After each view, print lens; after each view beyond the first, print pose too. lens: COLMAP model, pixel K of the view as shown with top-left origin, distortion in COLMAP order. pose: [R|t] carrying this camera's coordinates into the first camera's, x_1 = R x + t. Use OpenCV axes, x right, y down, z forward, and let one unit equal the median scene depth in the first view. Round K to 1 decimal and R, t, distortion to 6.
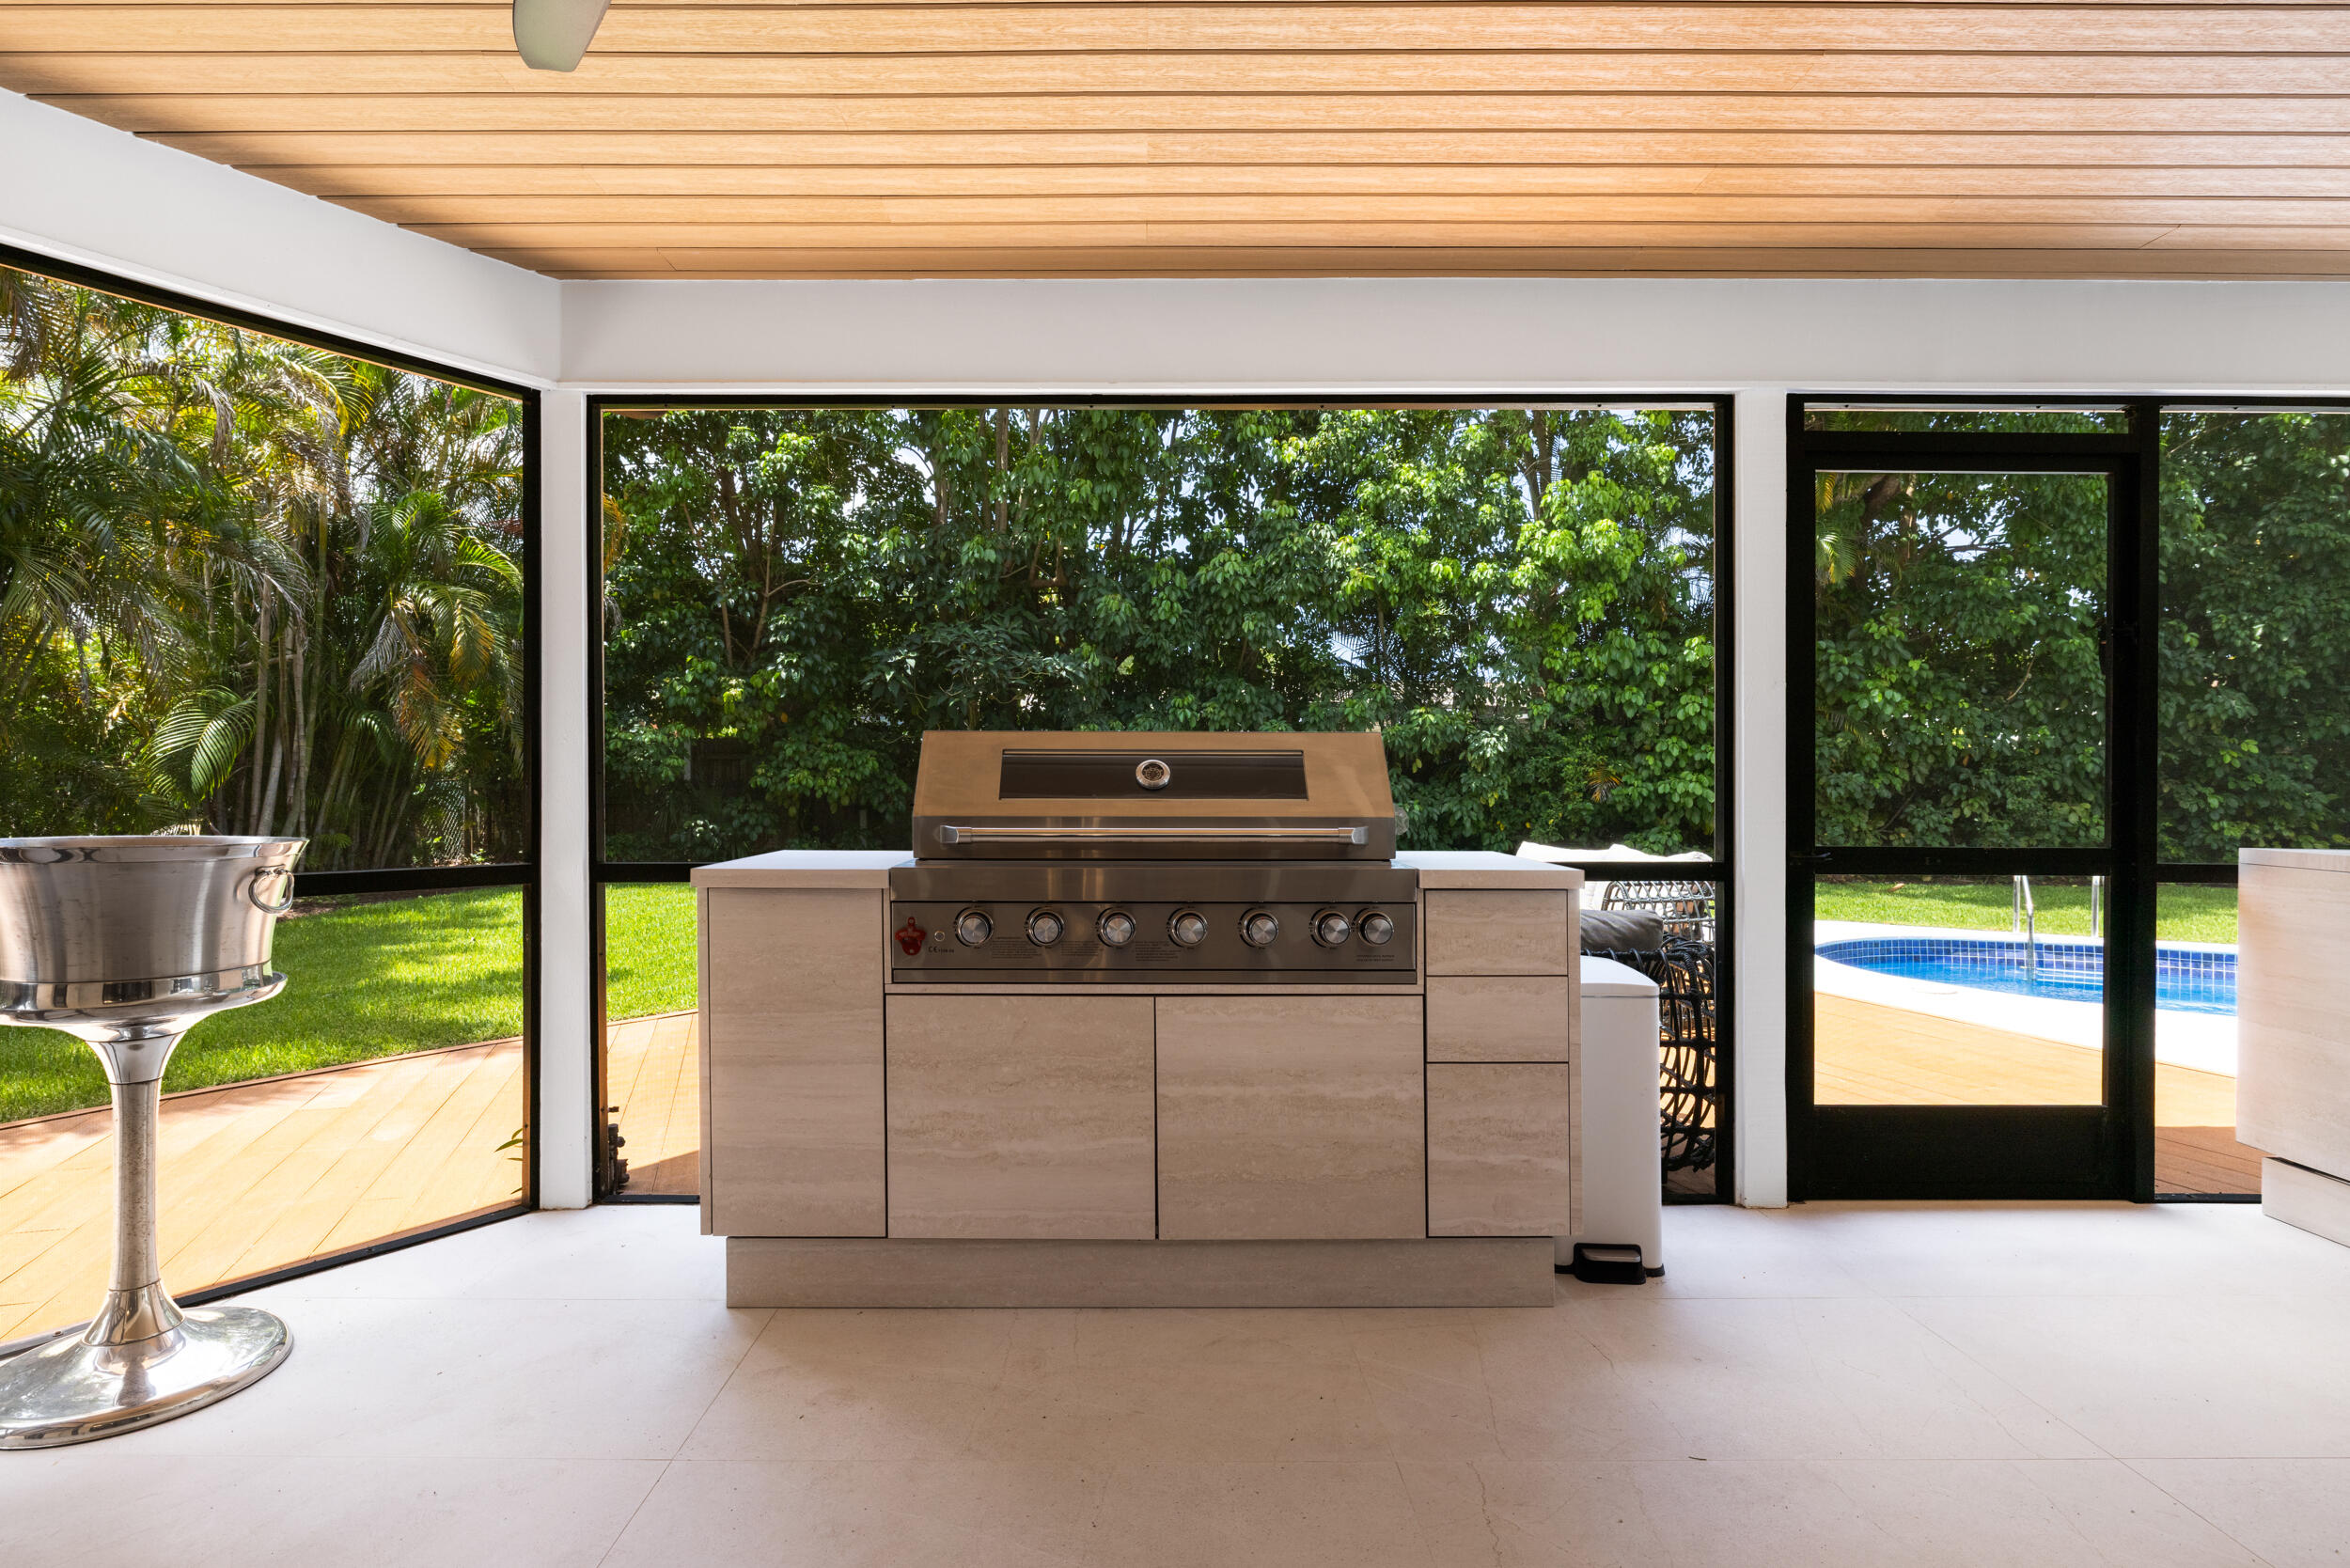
lens RADIAL K [[1154.1, 0, 1135.1], [0, 1154.1, 778.5], [0, 0, 1]] dist [-0.003549, 0.002004]
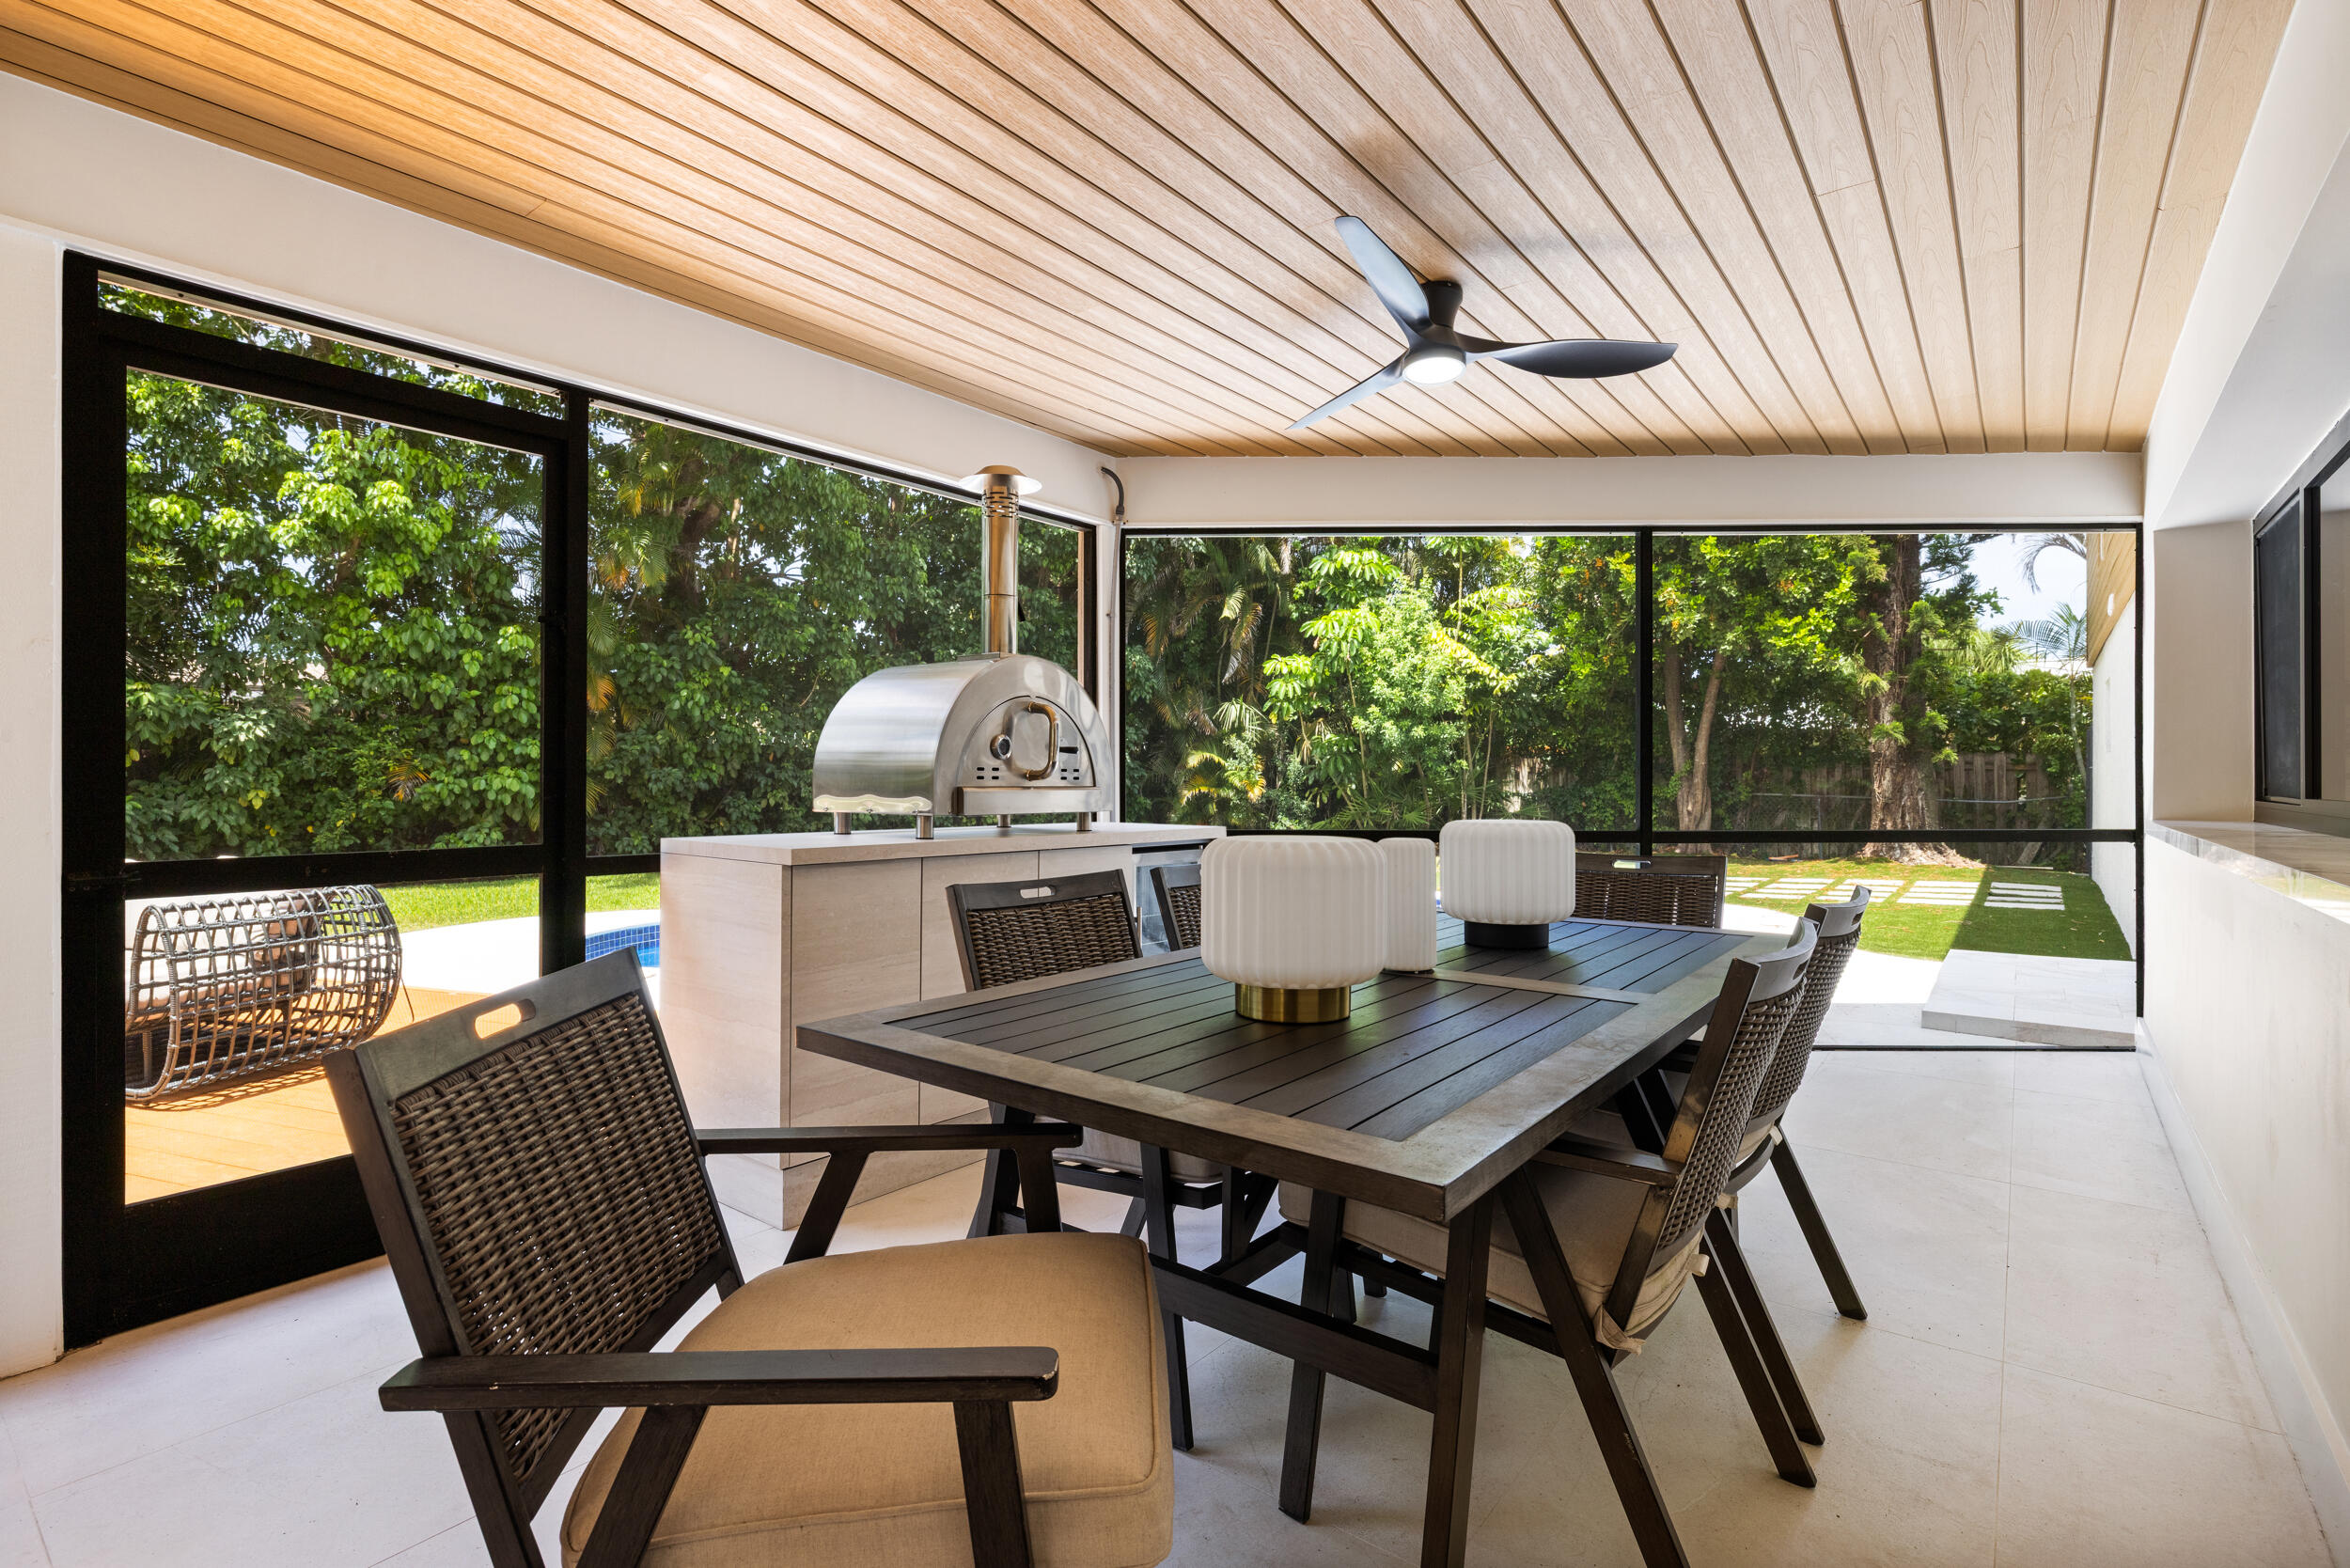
lens RADIAL K [[1112.9, 0, 1152.5], [0, 1112.9, 769.7], [0, 0, 1]] dist [-0.006831, 0.002040]
pose [[0.622649, -0.000396, 0.782501, 0.097530], [0.003187, 0.999993, -0.002030, 0.000327], [-0.782494, 0.003758, 0.622646, 0.004904]]
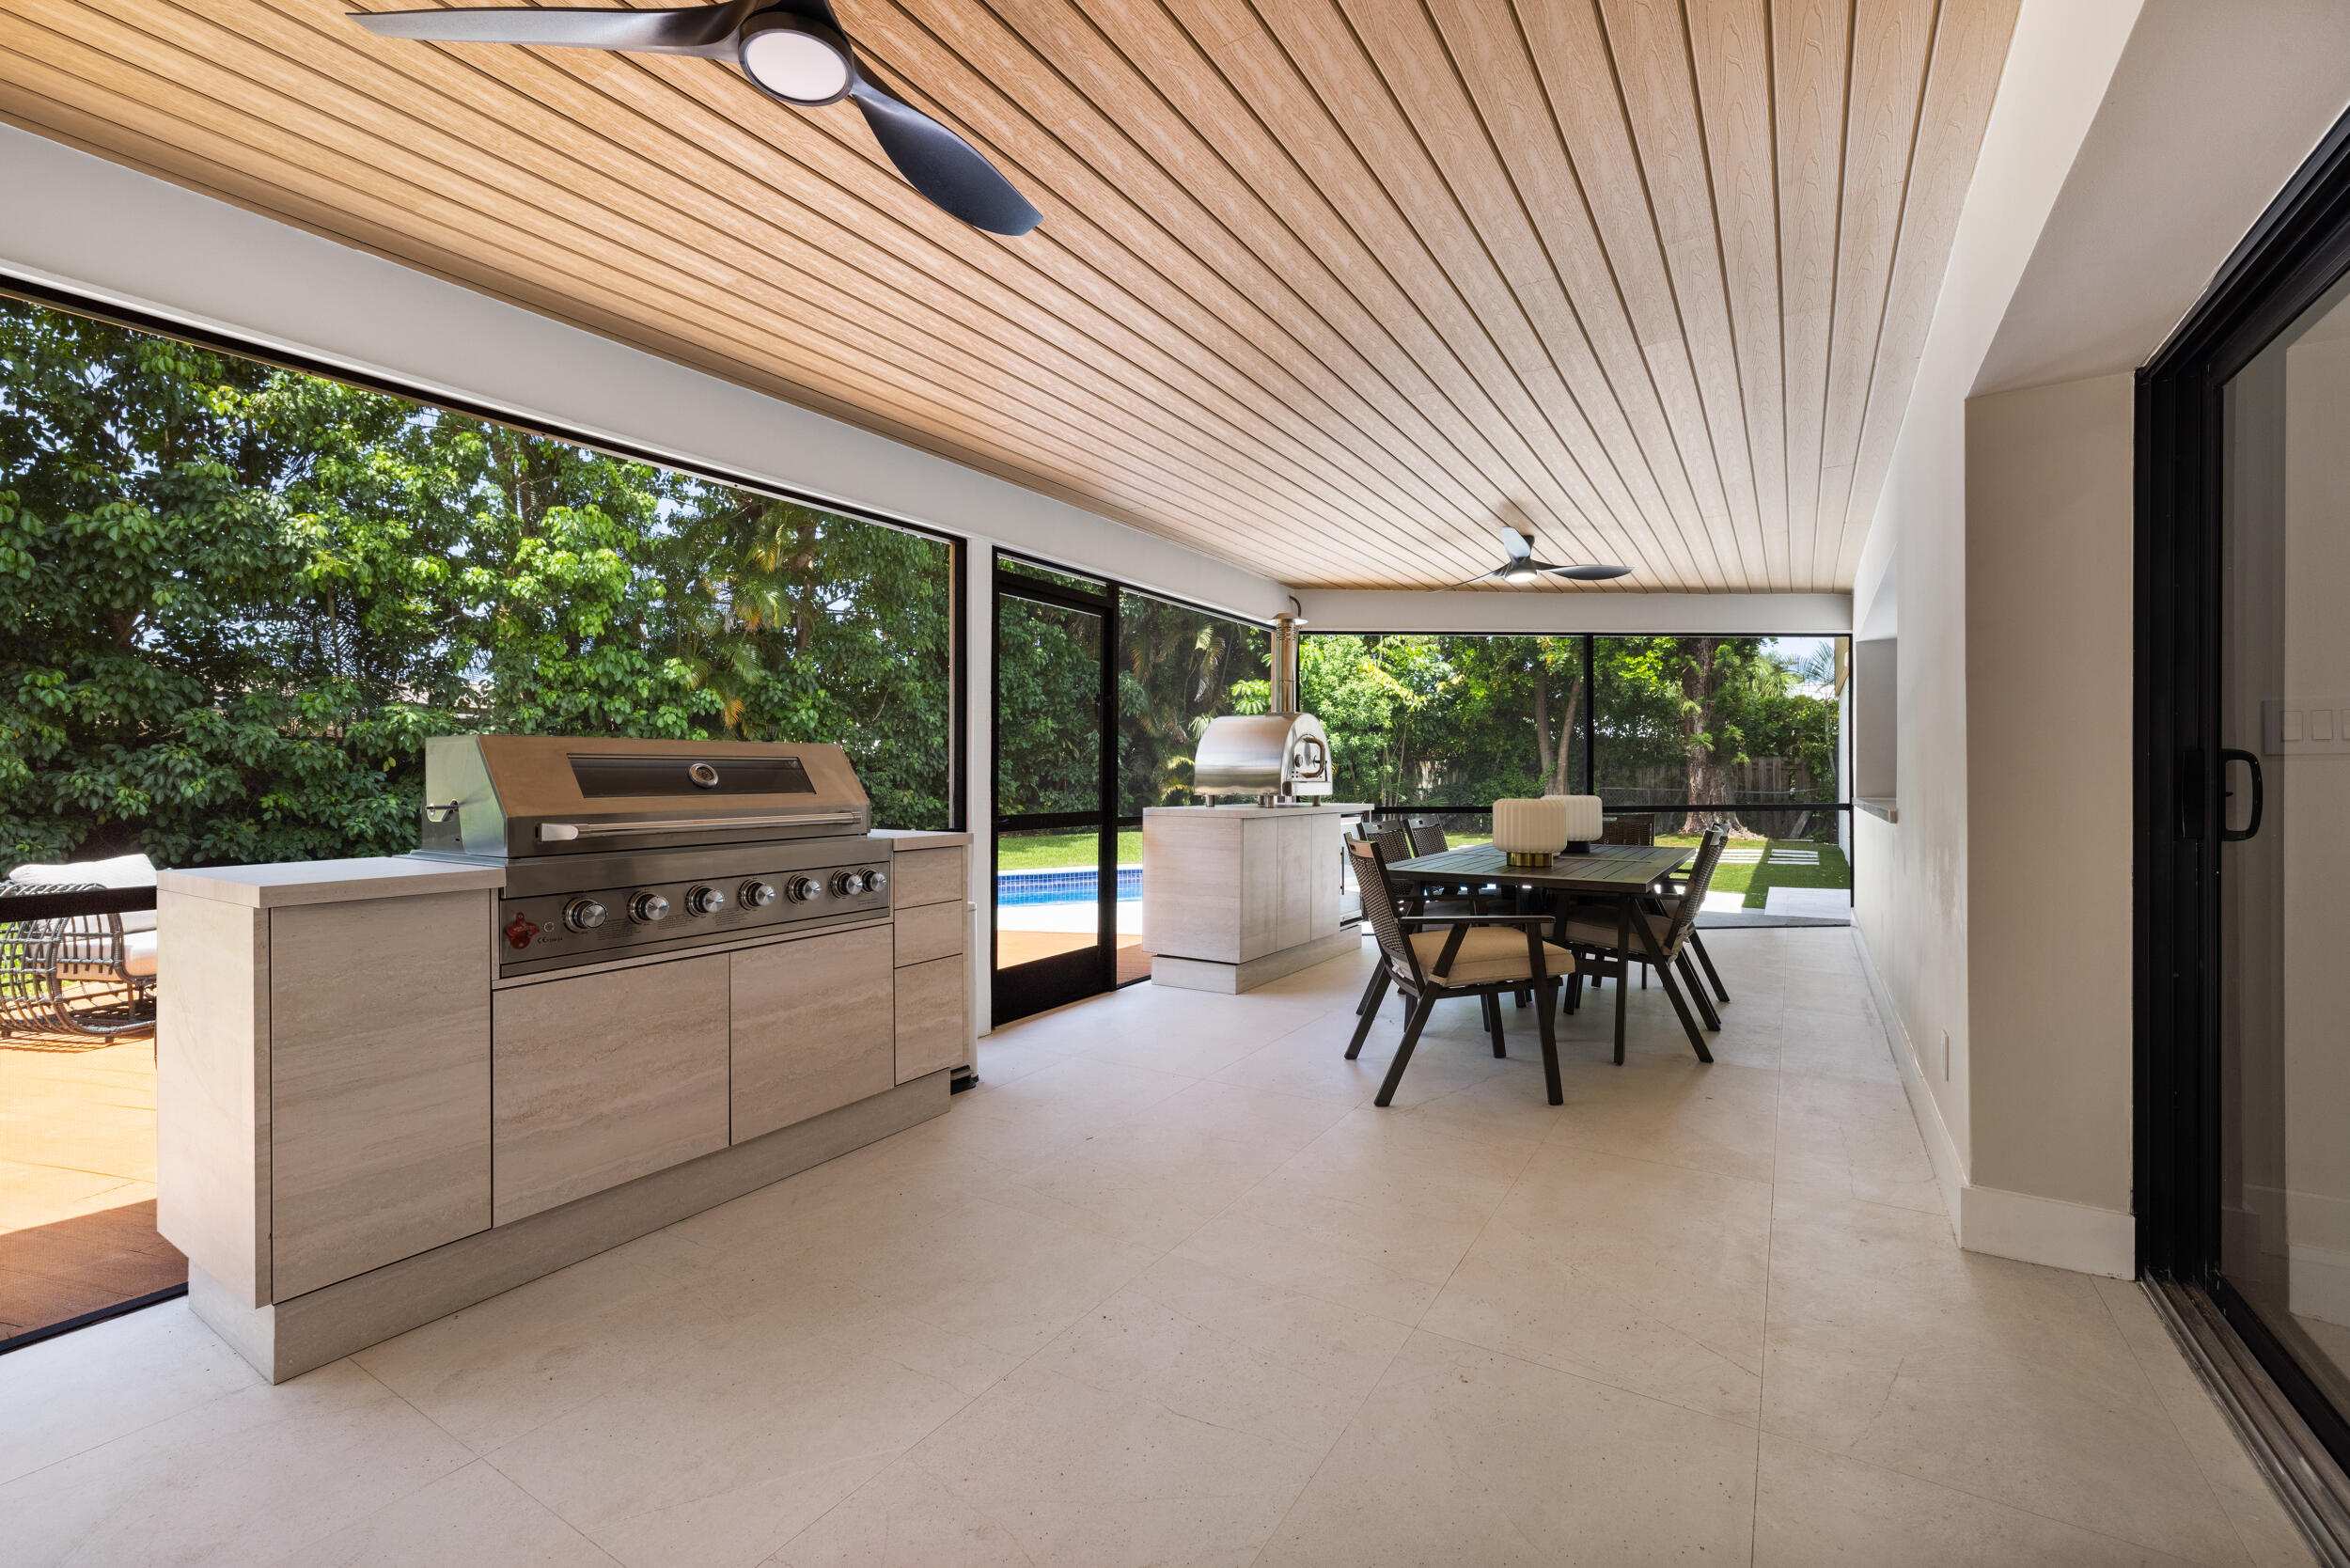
lens RADIAL K [[988.2, 0, 1170.1], [0, 988.2, 765.3], [0, 0, 1]] dist [0.000217, 0.000863]
pose [[0.539292, 0.002013, 0.842116, -0.111118], [0.006466, 0.999958, -0.006531, -0.000839], [-0.842094, 0.008968, 0.539257, 0.002186]]
